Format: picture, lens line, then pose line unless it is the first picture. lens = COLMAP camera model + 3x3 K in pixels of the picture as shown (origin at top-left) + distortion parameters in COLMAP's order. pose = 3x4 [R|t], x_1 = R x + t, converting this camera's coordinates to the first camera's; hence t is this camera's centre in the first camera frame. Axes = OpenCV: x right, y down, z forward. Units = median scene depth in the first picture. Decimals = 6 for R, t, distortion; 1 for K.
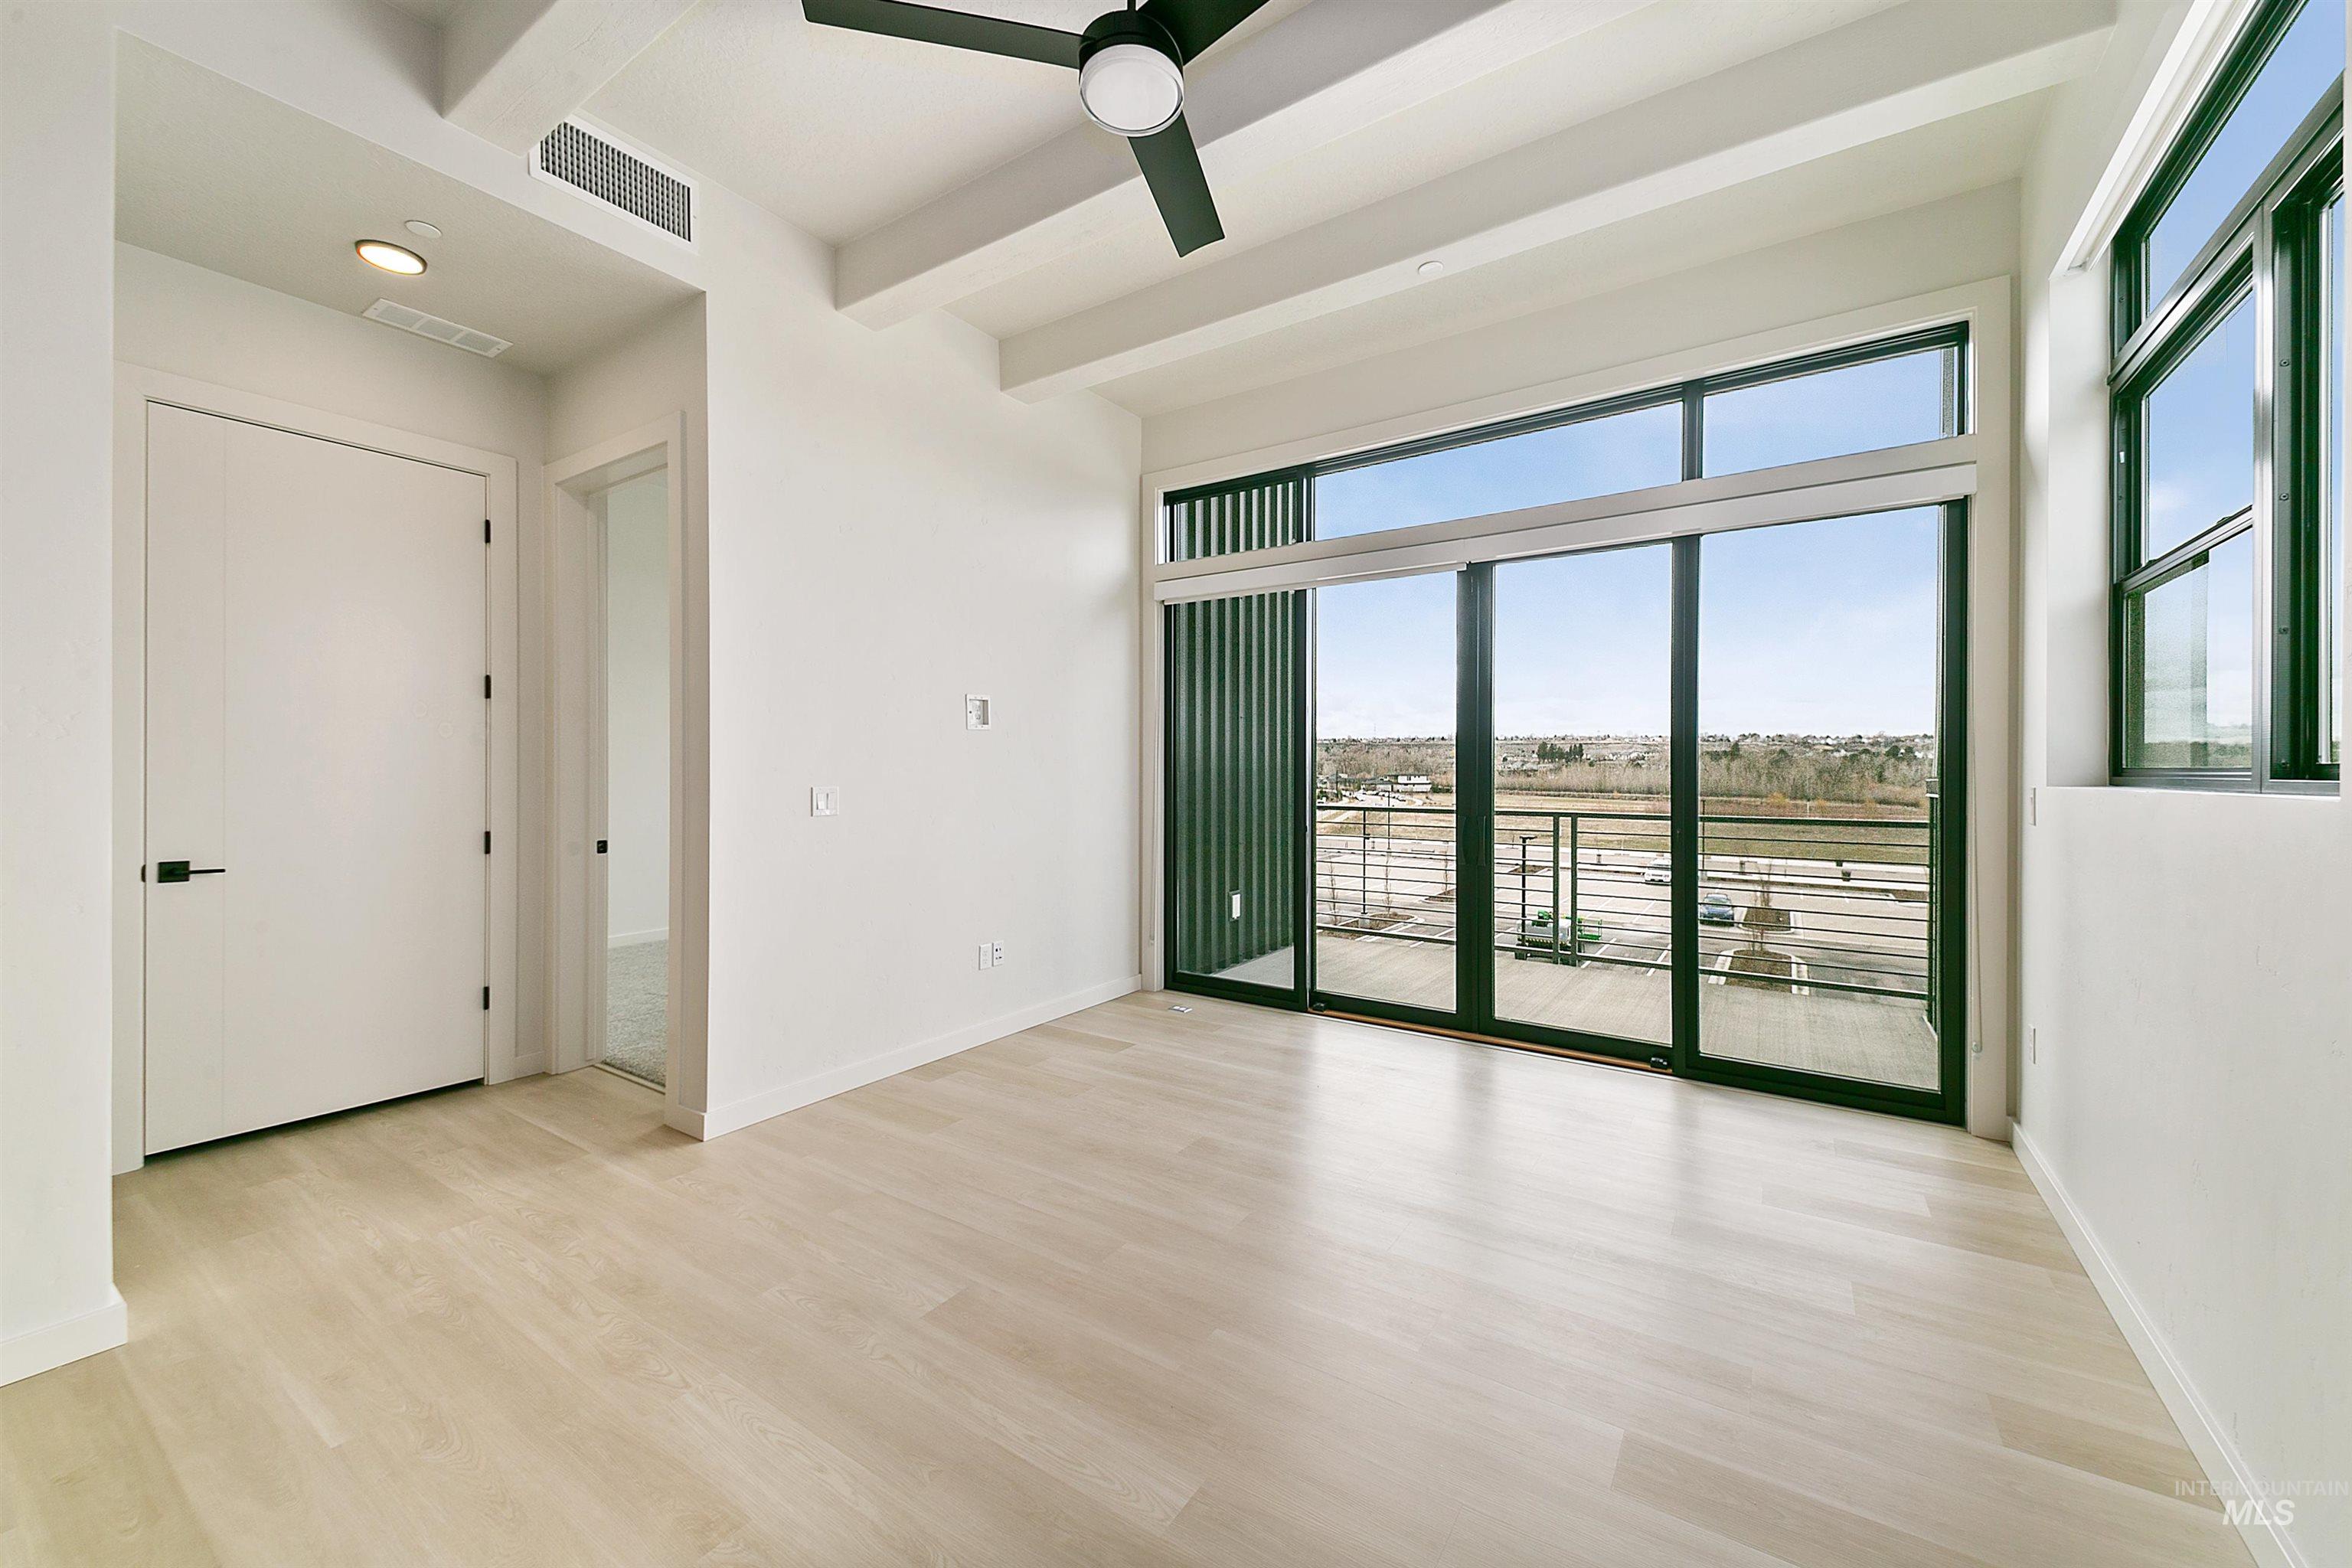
lens RADIAL K [[897.1, 0, 1187.3], [0, 897.1, 766.8], [0, 0, 1]] dist [0.018342, -0.005500]
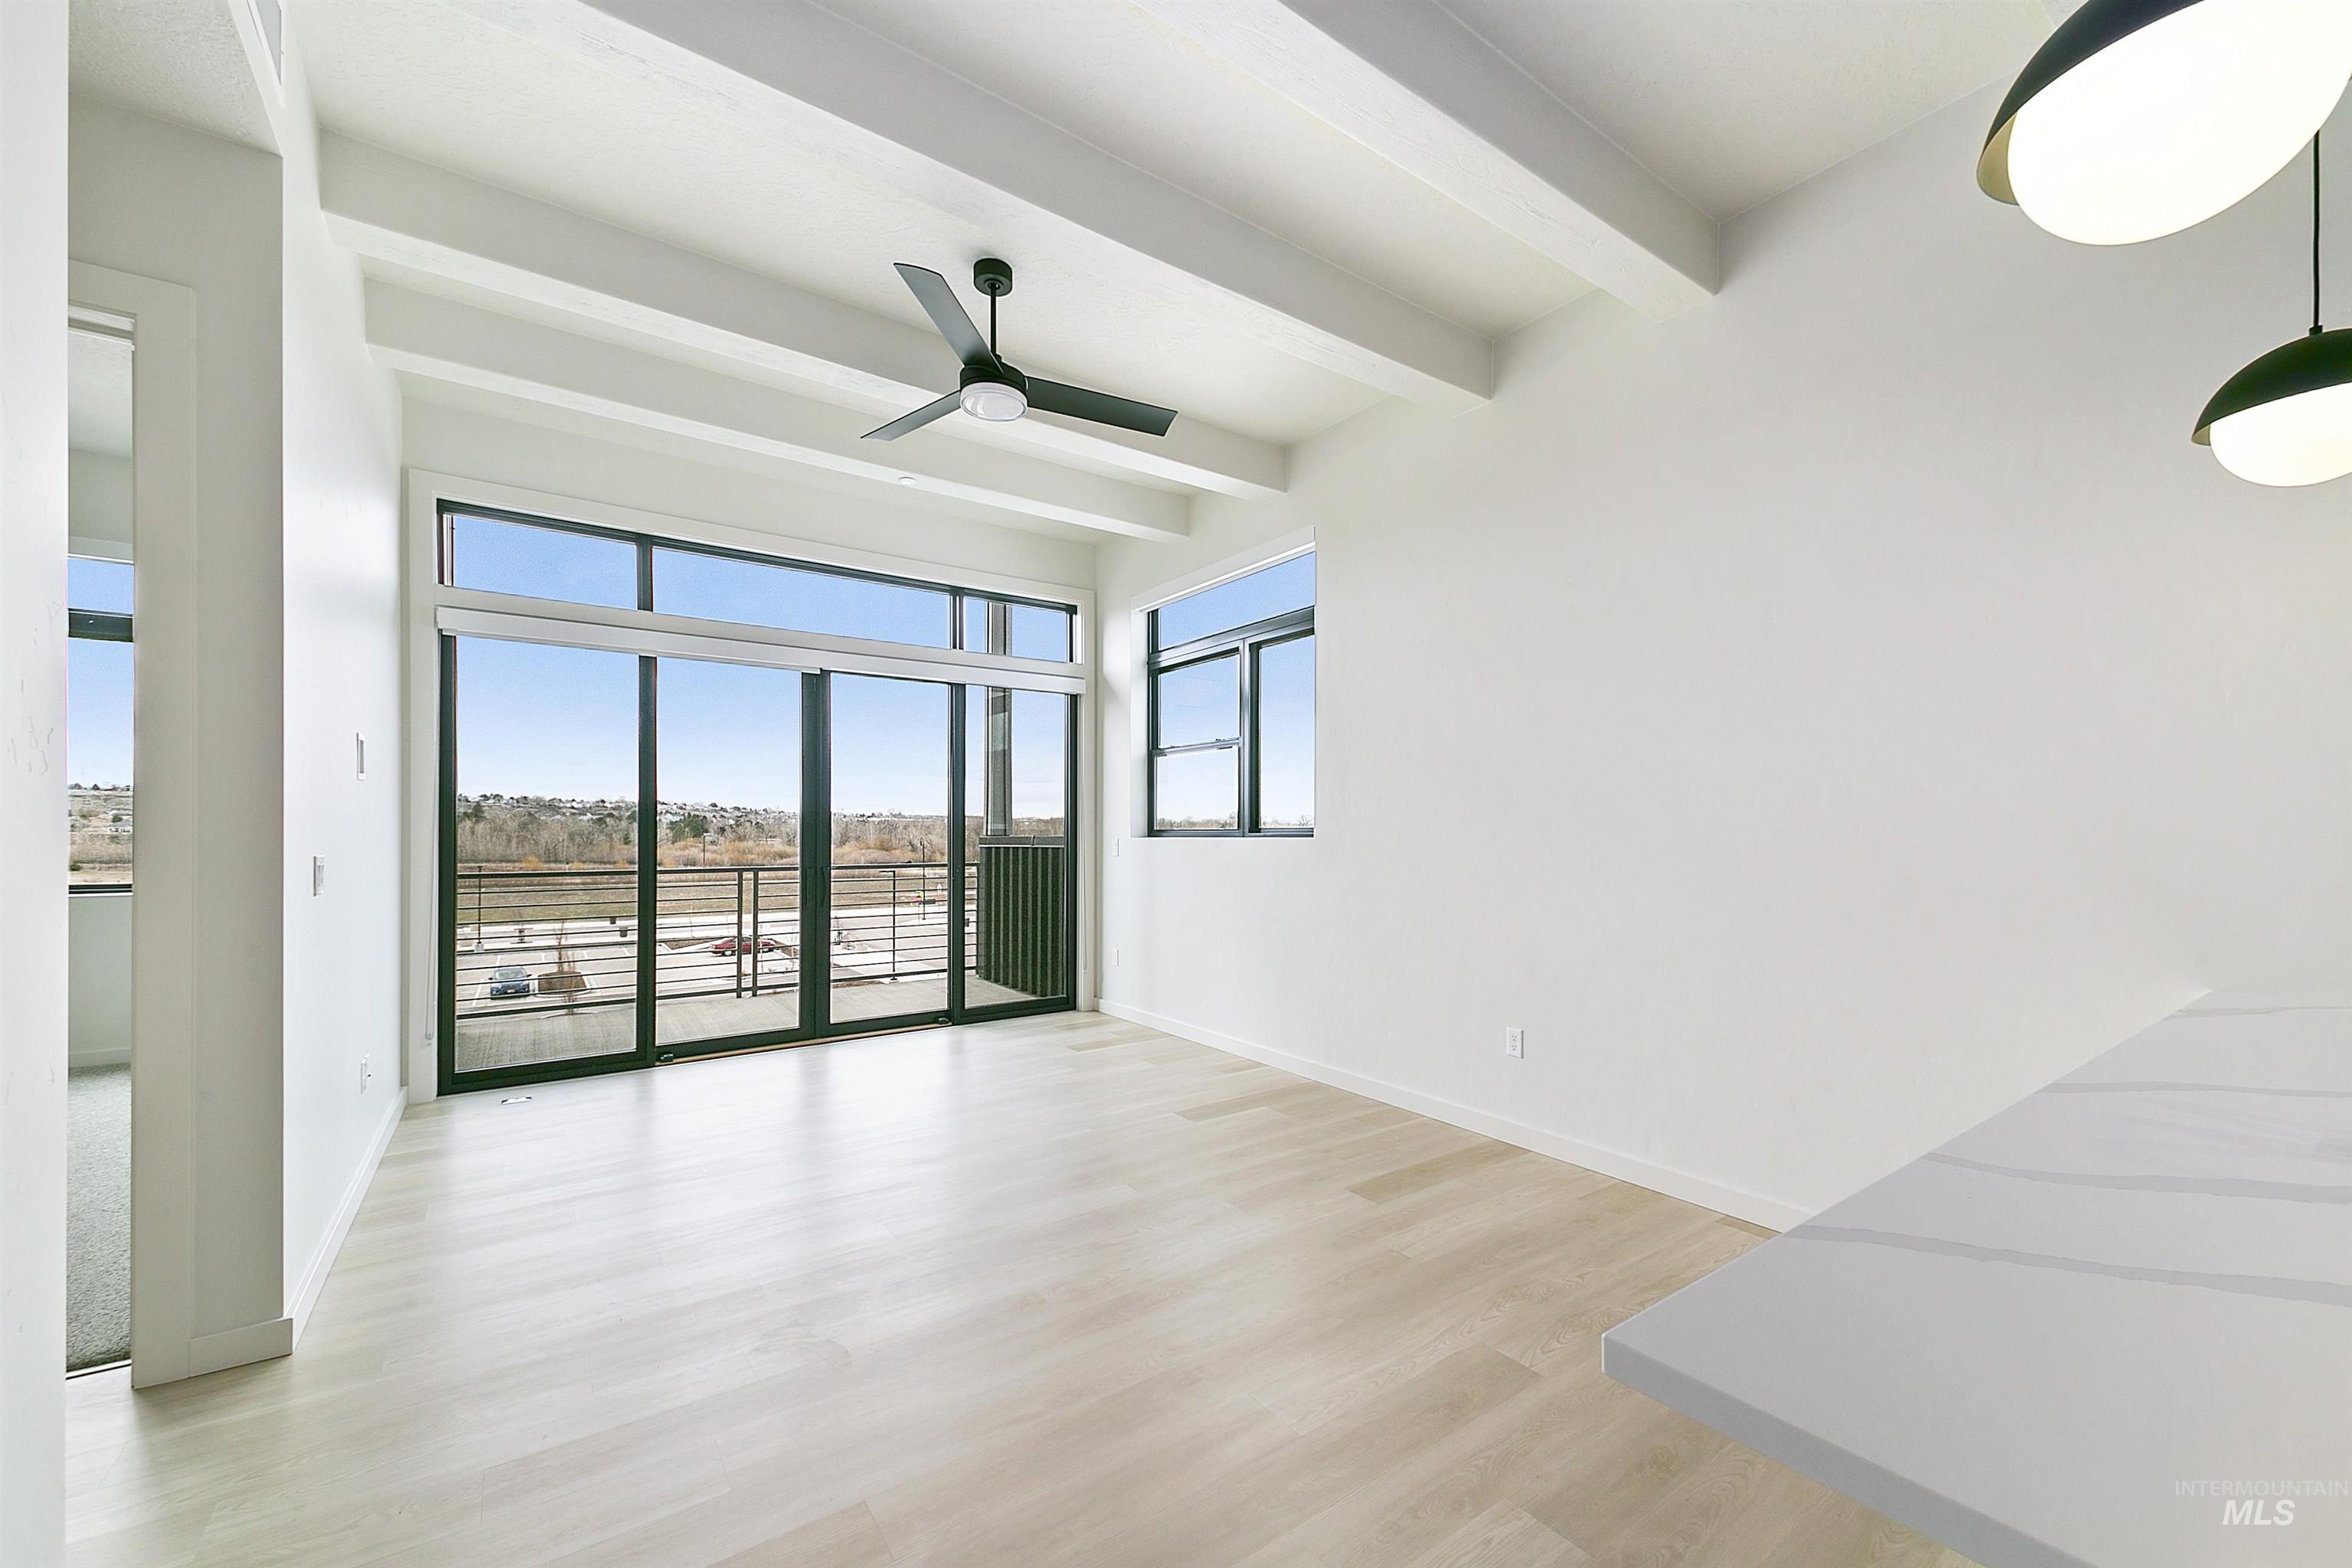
lens RADIAL K [[897.1, 0, 1181.6], [0, 897.1, 826.6], [0, 0, 1]] dist [0.018342, -0.005500]
pose [[0.346753, 0.002874, 0.937952, -0.576344], [0.000497, 0.999995, -0.003248, 0.000705], [-0.937956, 0.001592, 0.346749, 0.060701]]
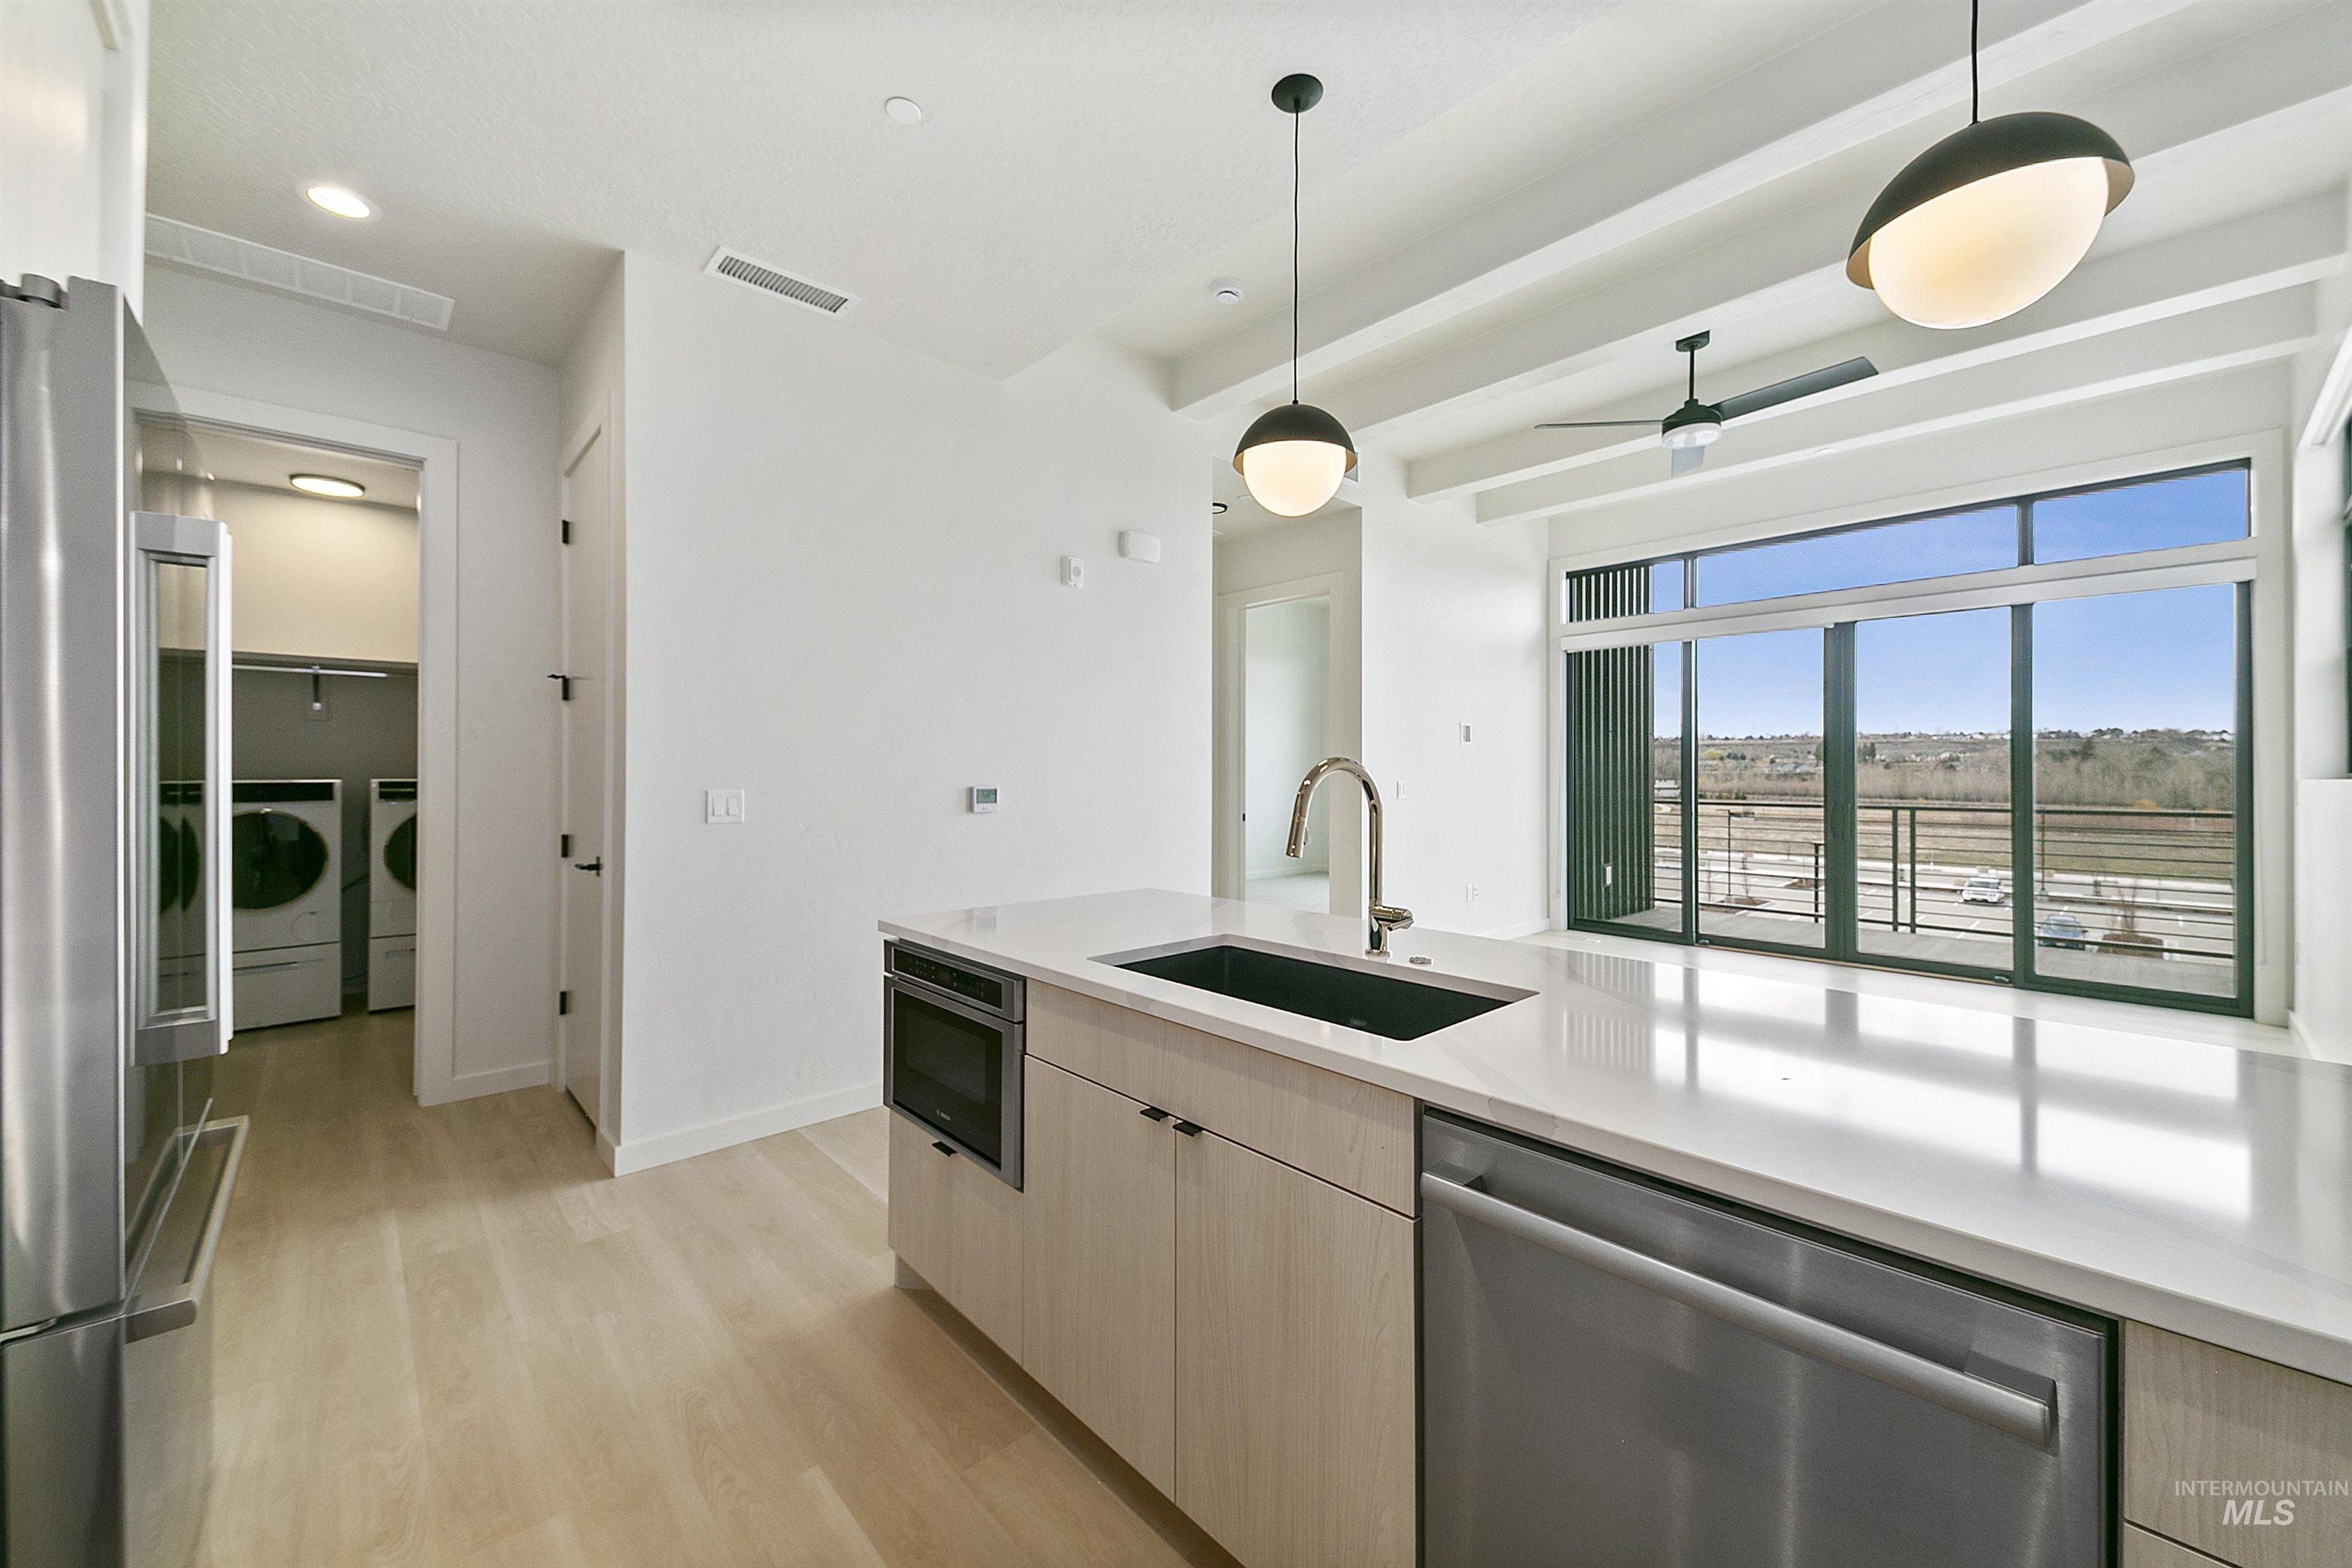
lens RADIAL K [[897.1, 0, 1185.7], [0, 897.1, 768.7], [0, 0, 1]] dist [0.018342, -0.005500]
pose [[0.972227, -0.004123, -0.234005, -0.276340], [0.003407, 0.999988, -0.003464, 0.001083], [0.234017, 0.002570, 0.972229, -0.493390]]
